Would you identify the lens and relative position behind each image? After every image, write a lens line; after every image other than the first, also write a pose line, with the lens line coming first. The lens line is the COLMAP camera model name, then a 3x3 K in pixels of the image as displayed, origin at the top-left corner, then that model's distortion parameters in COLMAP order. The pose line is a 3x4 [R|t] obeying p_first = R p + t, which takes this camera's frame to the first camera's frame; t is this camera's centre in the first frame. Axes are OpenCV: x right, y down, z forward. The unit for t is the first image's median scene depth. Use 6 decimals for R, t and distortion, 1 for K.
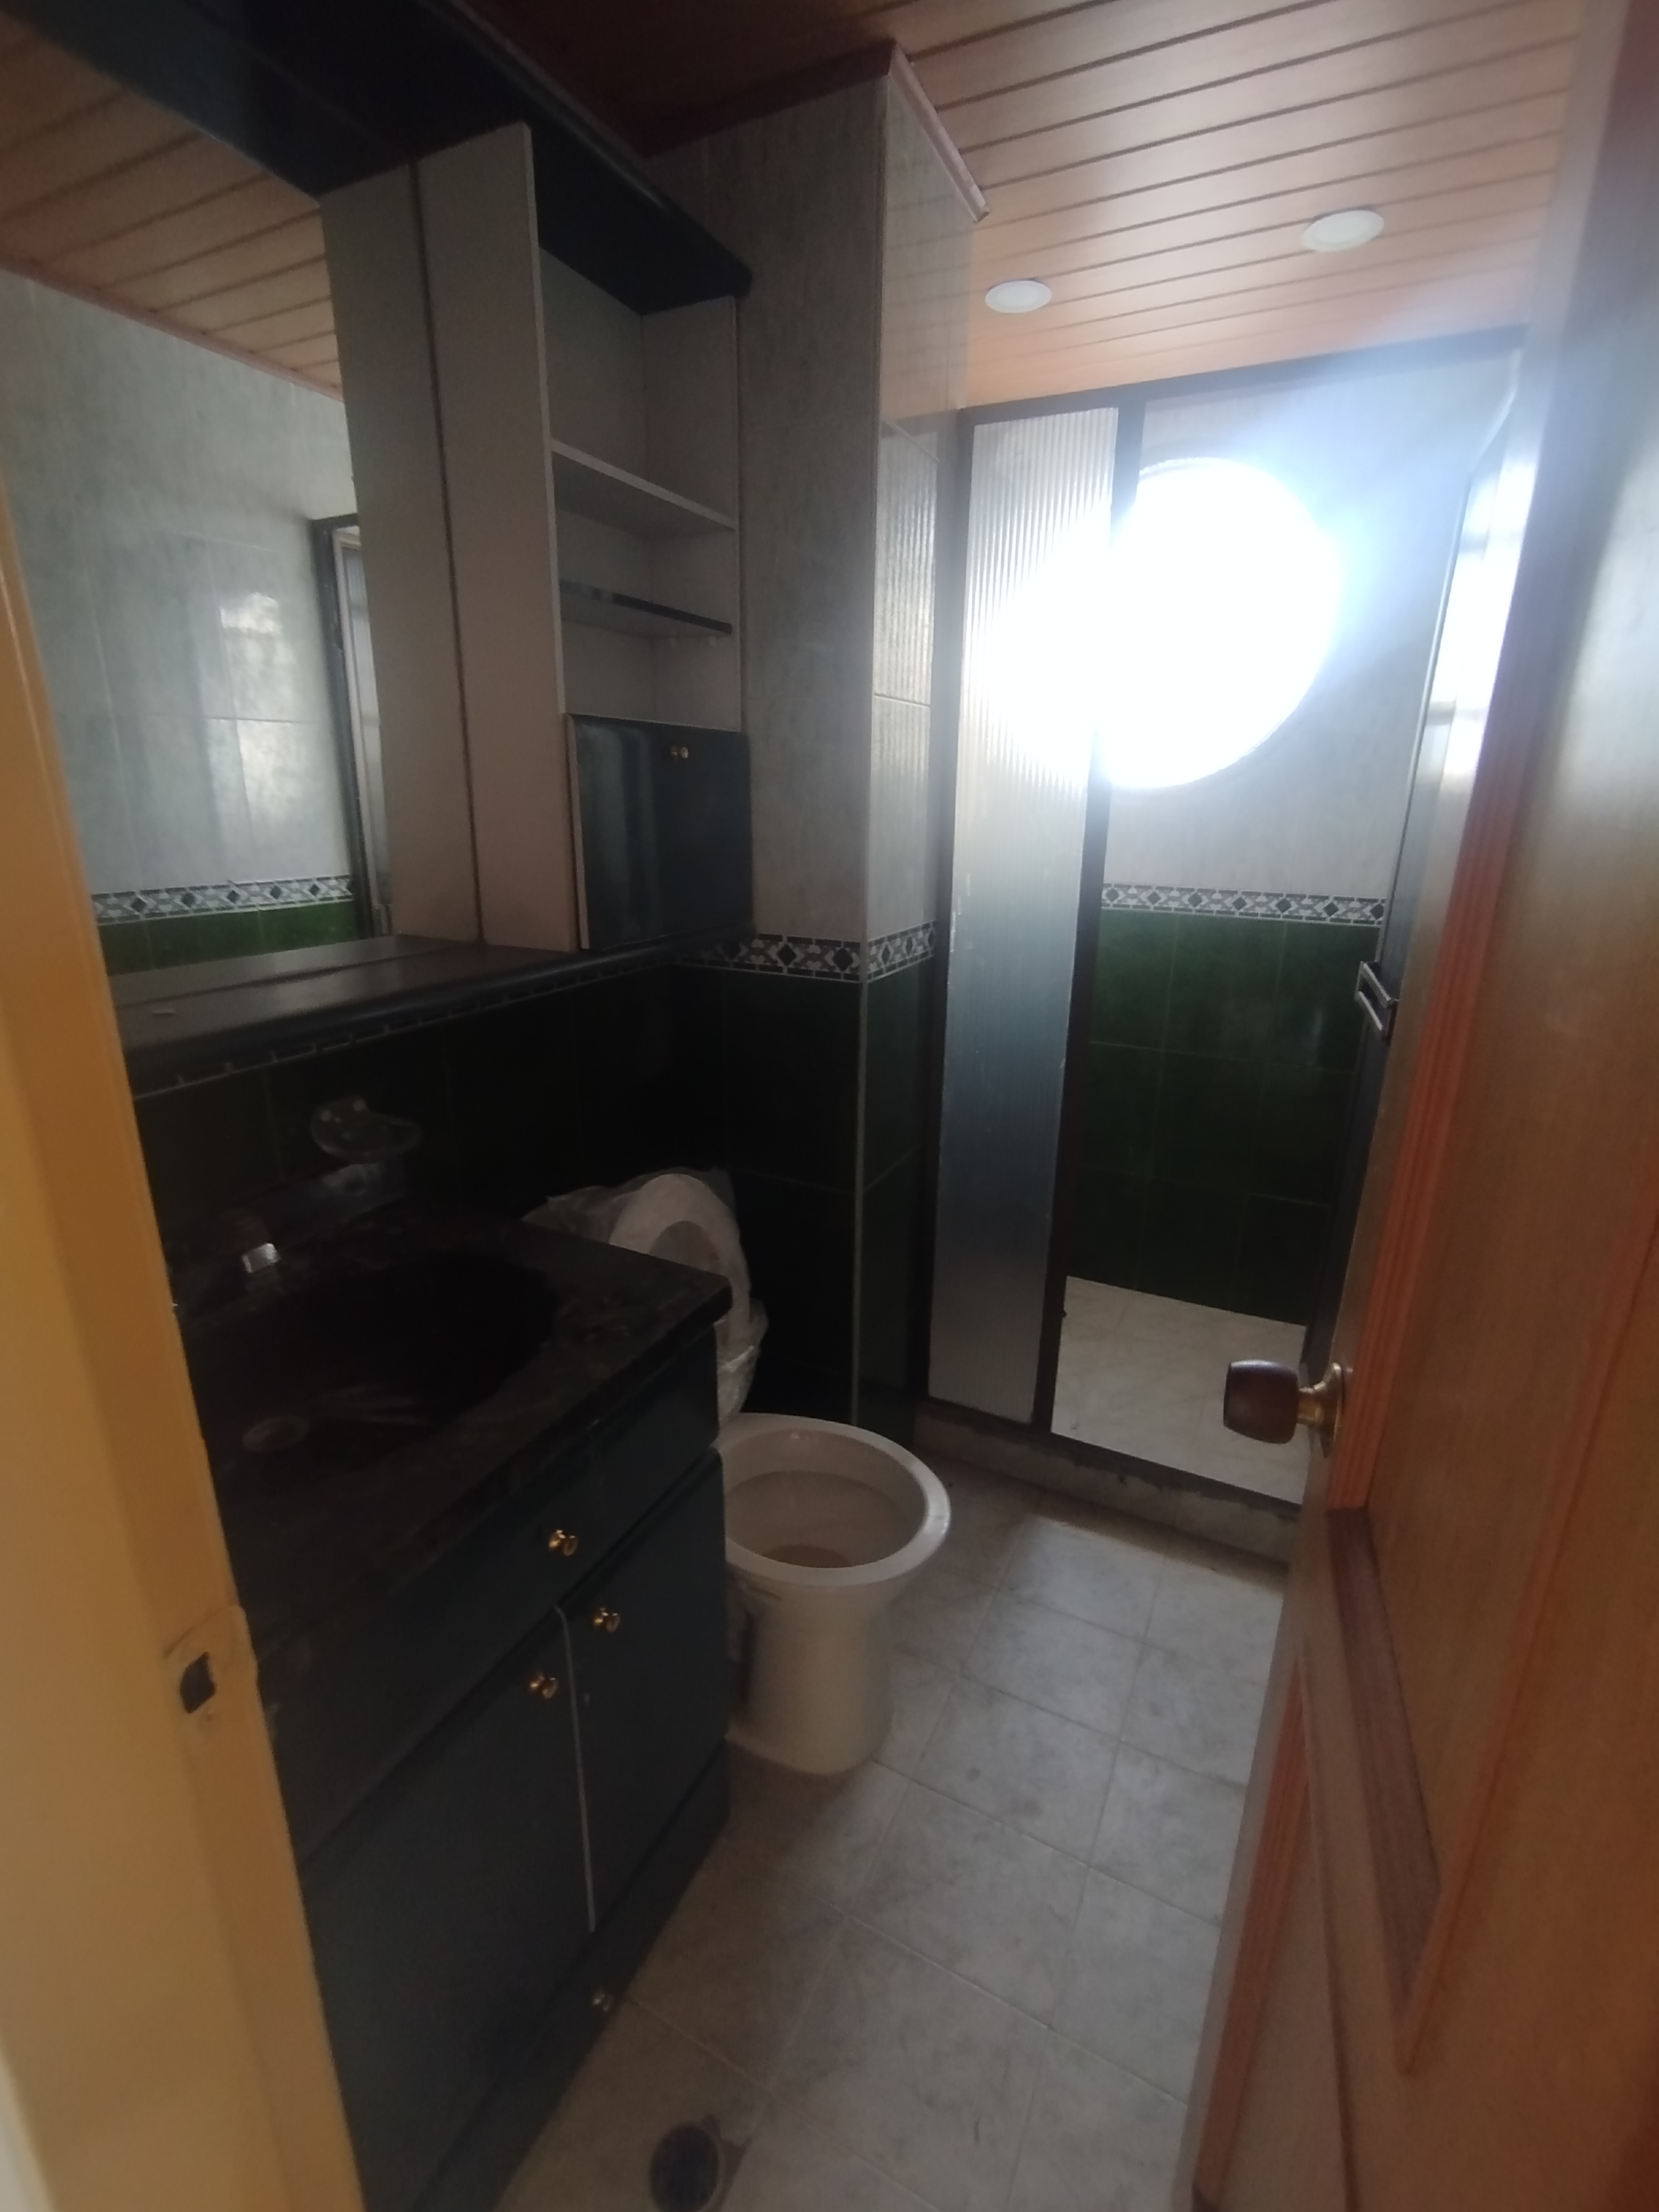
lens RADIAL K [[992.4, 0, 800.0], [0, 992.4, 1102.7], [0, 0, 1]] dist [-0.017472, 0.012677]
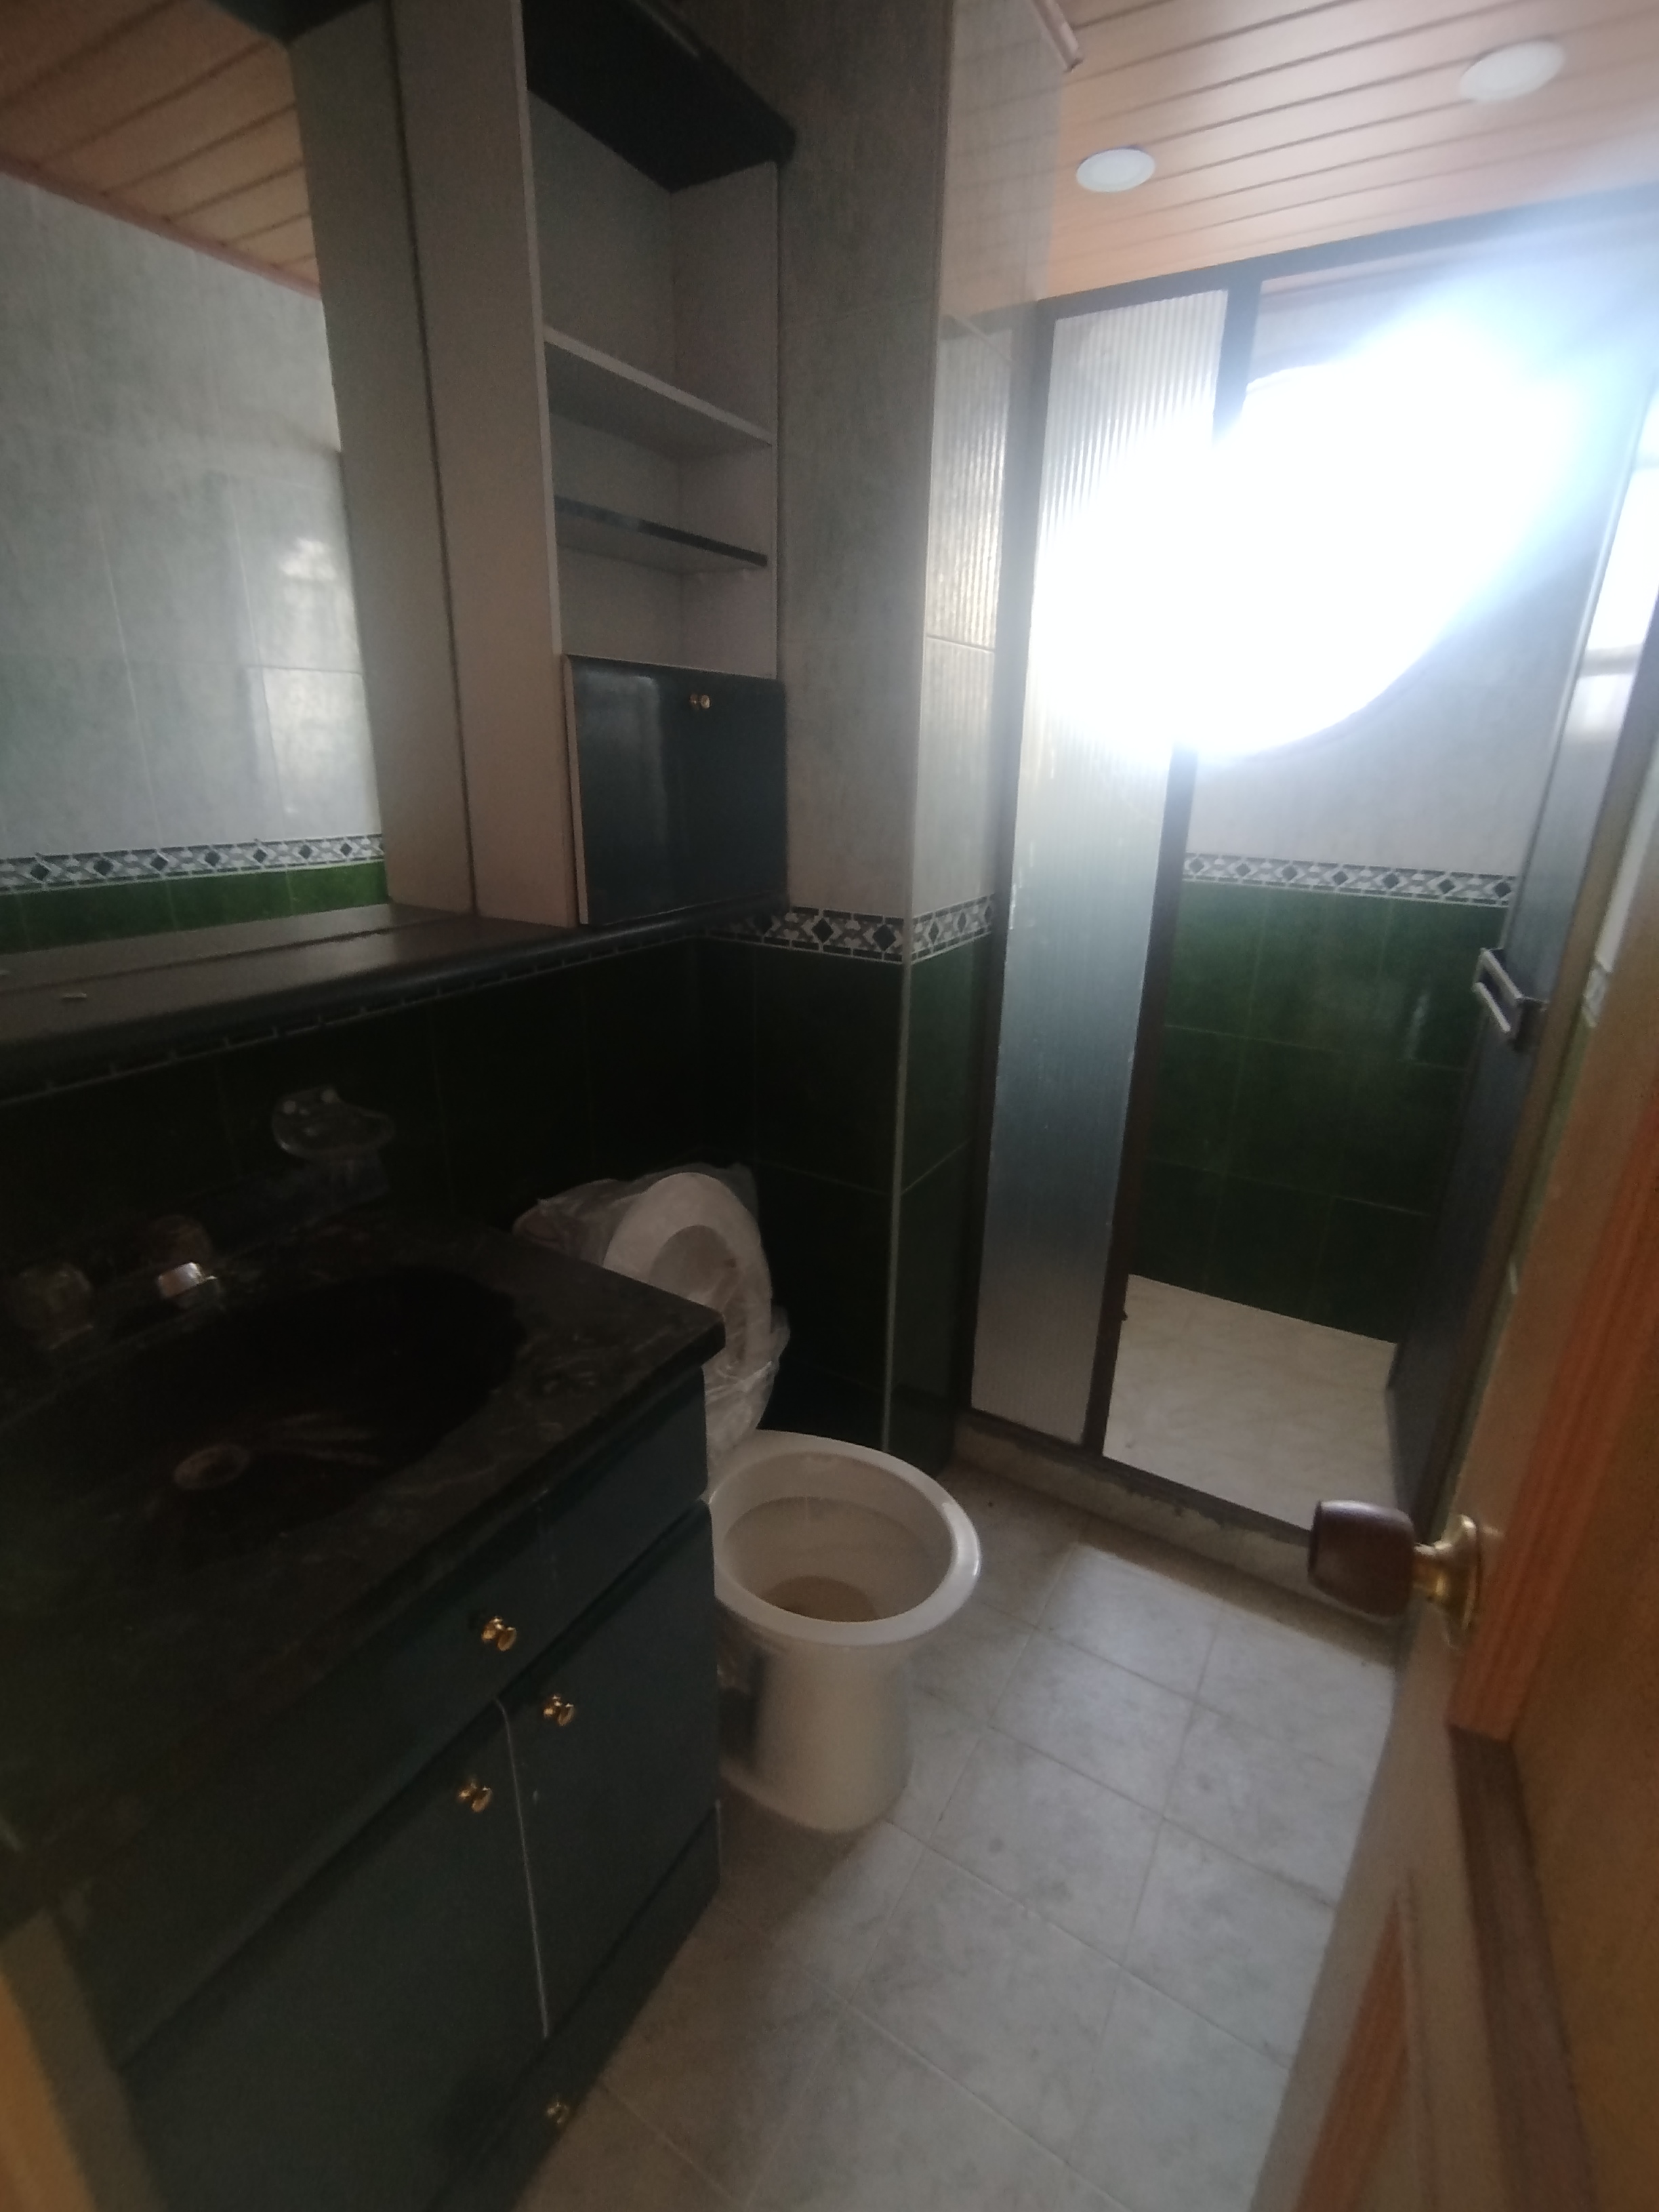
lens RADIAL K [[992.4, 0, 800.0], [0, 992.4, 1102.7], [0, 0, 1]] dist [-0.017472, 0.012677]
pose [[0.997239, 0.030043, -0.067917, 0.032239], [-0.027513, 0.998903, 0.037891, -0.026732], [0.068981, -0.035918, 0.996971, 0.095059]]
